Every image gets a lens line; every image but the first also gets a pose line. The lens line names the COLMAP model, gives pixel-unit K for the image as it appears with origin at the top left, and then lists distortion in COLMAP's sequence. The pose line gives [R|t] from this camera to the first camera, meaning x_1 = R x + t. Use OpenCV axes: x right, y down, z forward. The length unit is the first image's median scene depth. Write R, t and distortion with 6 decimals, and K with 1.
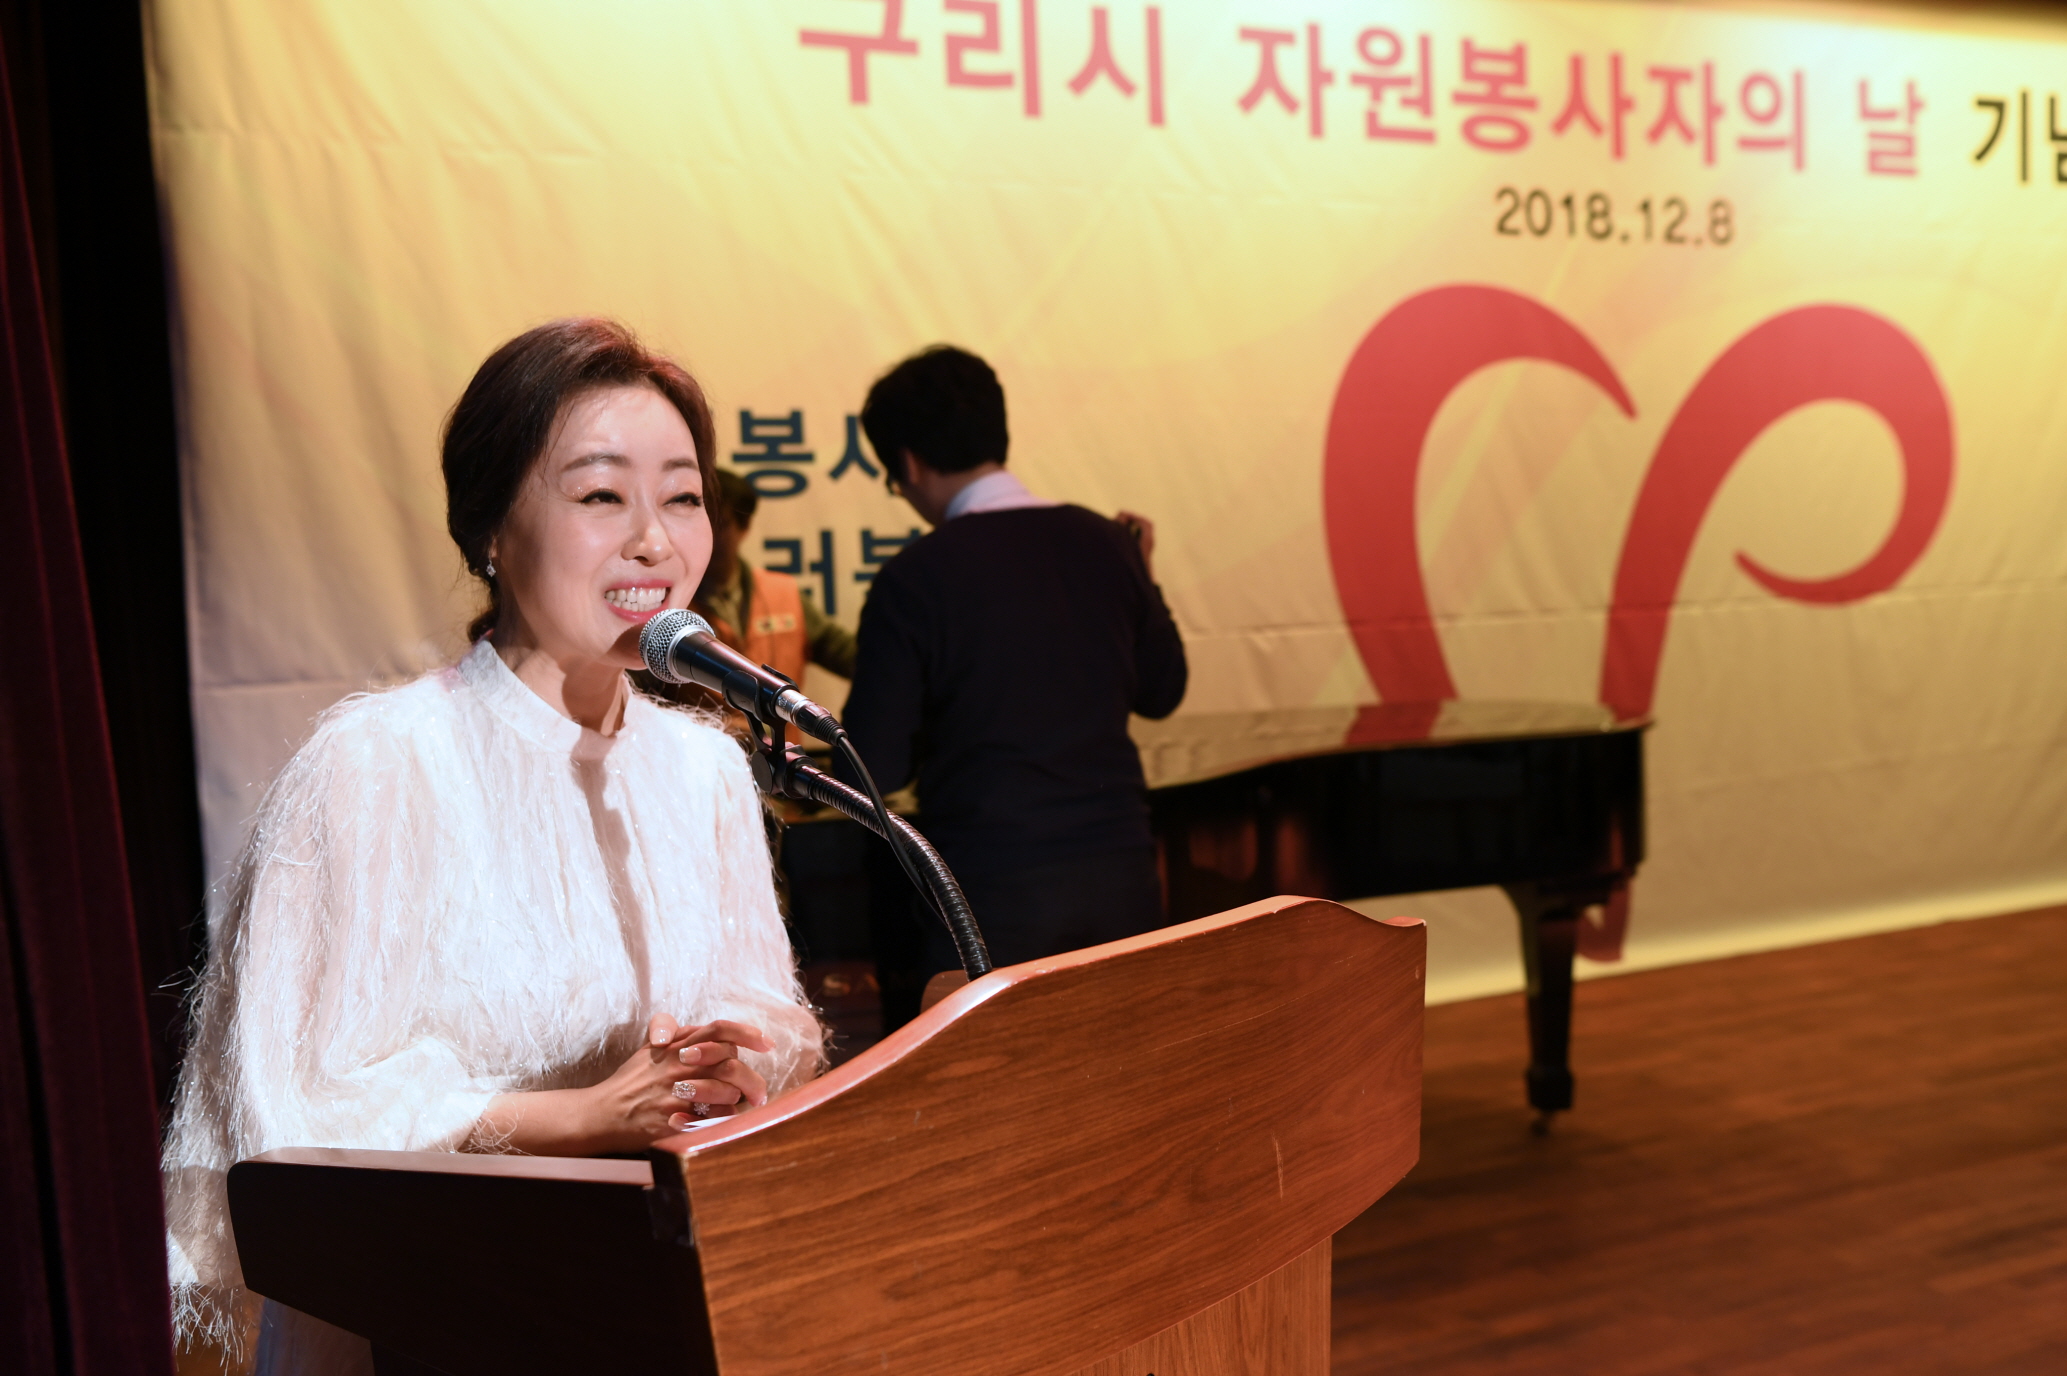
lens RADIAL K [[1981.6, 0, 1064.8], [0, 1981.6, 683.7], [0, 0, 1]] dist [0.008441, 0.000000]
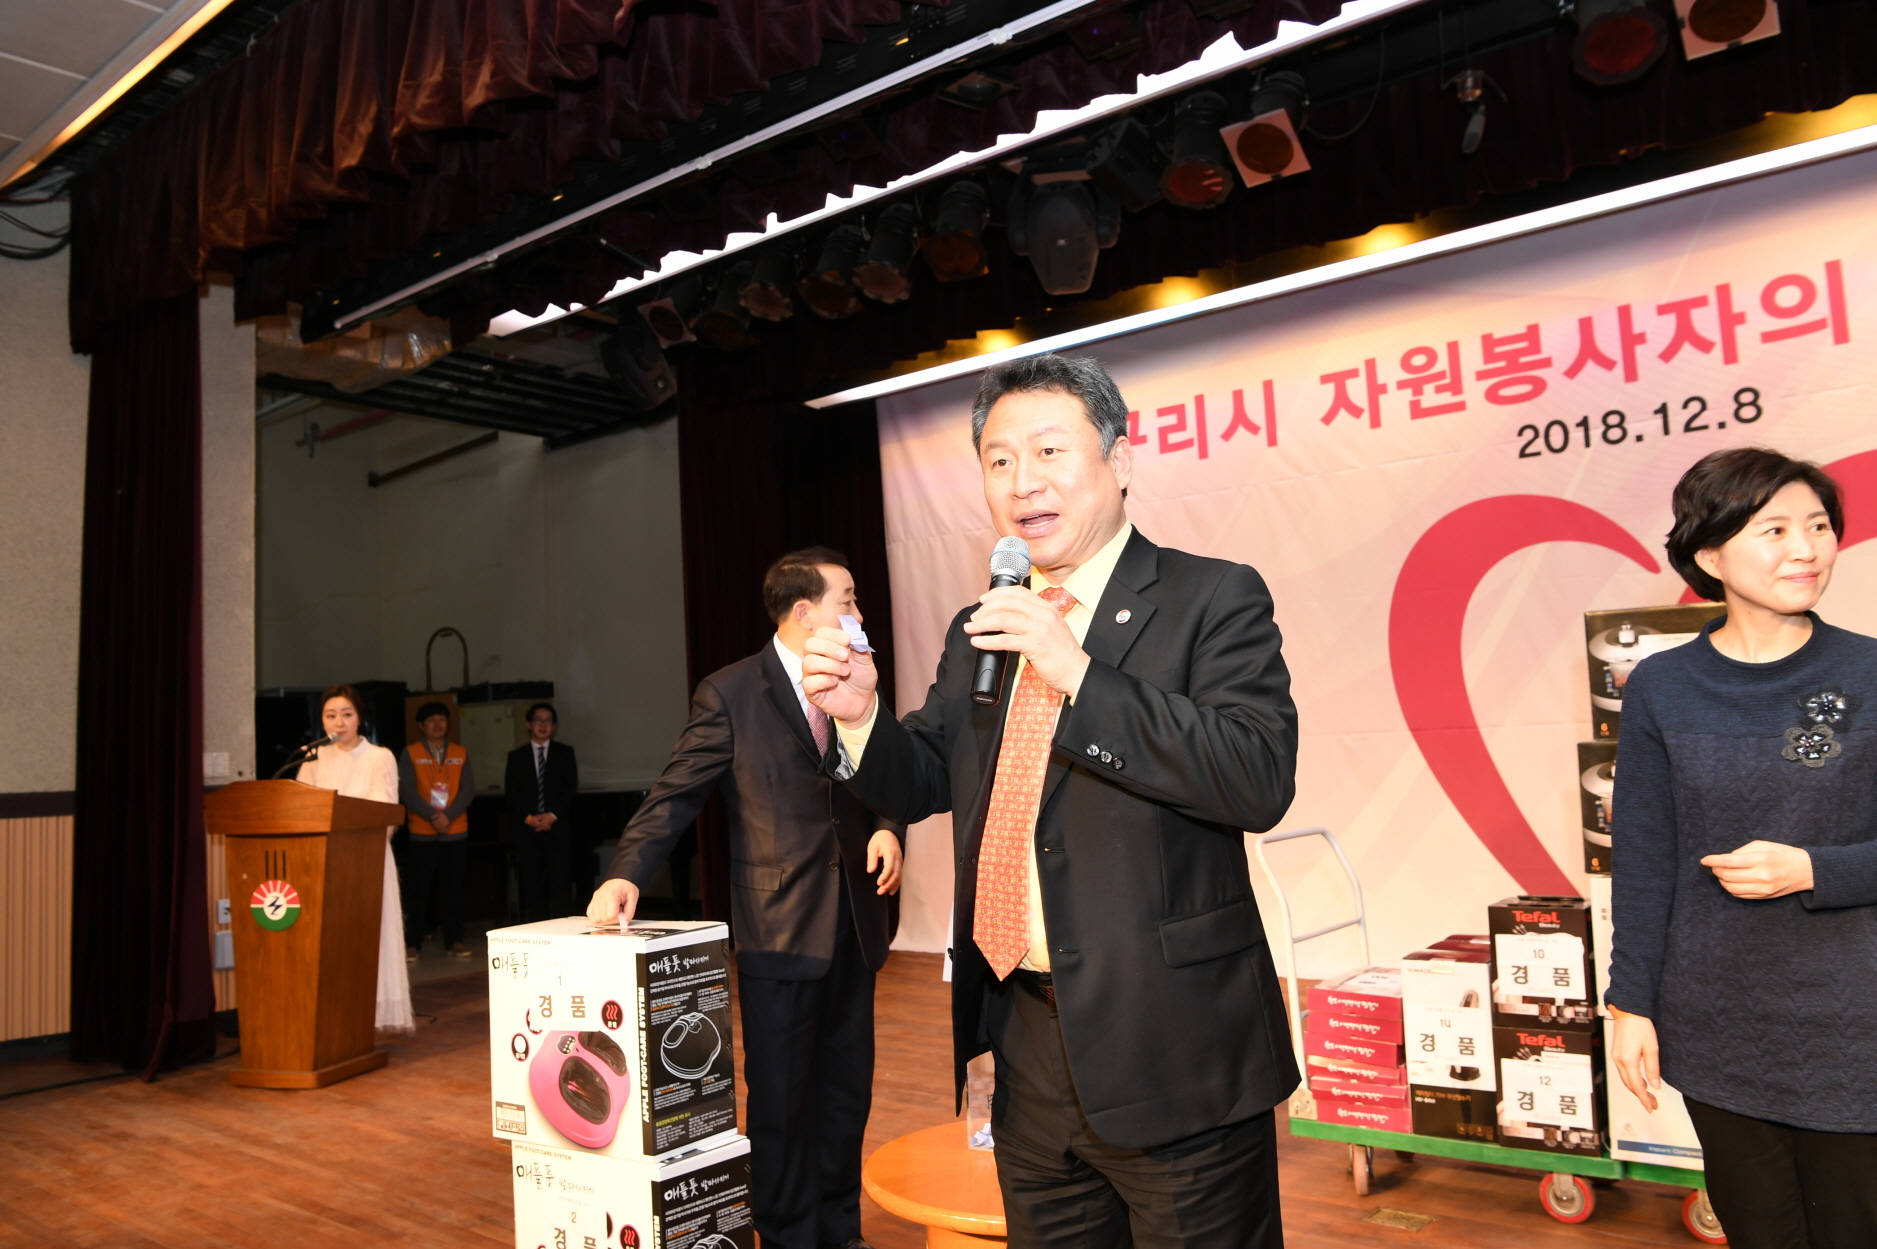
lens RADIAL K [[1409.4, 0, 932.2], [0, 1409.4, 611.4], [0, 0, 1]] dist [-0.065235, 0.021846]
pose [[0.406955, -0.065859, -0.911071, 1.098003], [-0.025290, 0.996203, -0.083309, -0.025125], [0.913098, 0.056944, 0.403744, 0.242080]]
